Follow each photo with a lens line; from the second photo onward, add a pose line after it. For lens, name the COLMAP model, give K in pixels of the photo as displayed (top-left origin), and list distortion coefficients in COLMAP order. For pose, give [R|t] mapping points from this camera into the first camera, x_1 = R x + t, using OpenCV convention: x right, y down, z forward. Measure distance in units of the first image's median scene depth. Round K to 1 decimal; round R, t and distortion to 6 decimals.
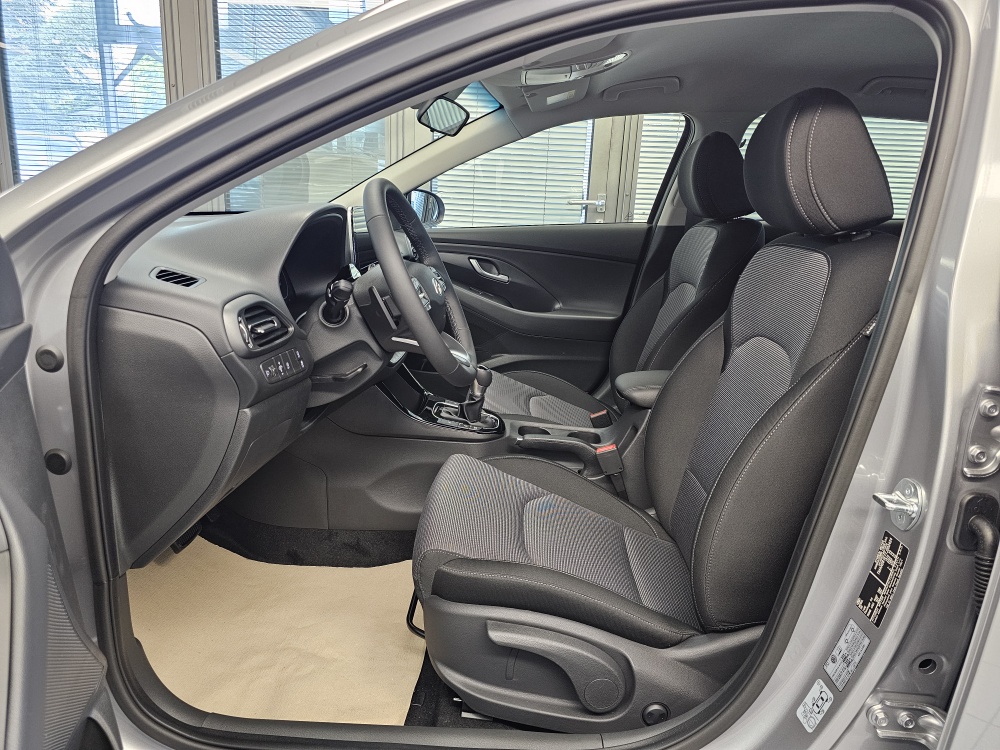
lens RADIAL K [[690.9, 0, 499.6], [0, 690.9, 376.0], [0, 0, 1]] dist [0.043681, -0.049985]
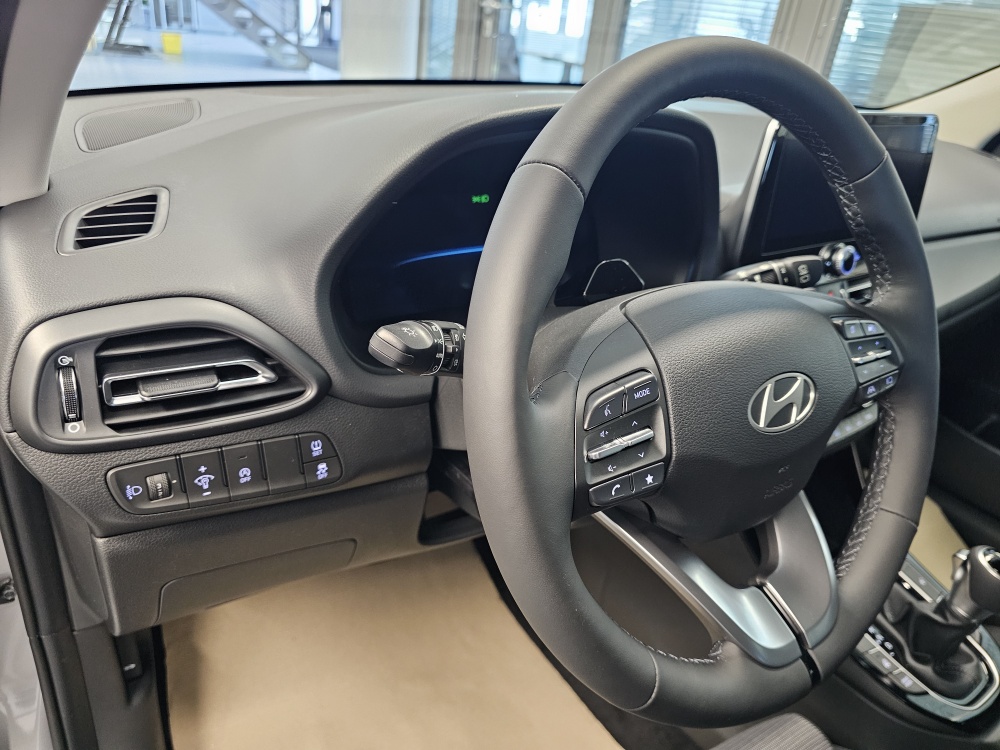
lens RADIAL K [[690.9, 0, 520.3], [0, 690.9, 348.5], [0, 0, 1]] dist [0.043681, -0.049985]
pose [[0.603248, 0.373383, -0.704753, 0.073516], [-0.285890, 0.926156, 0.245970, -0.239094], [0.744553, 0.053101, 0.665448, 0.817427]]
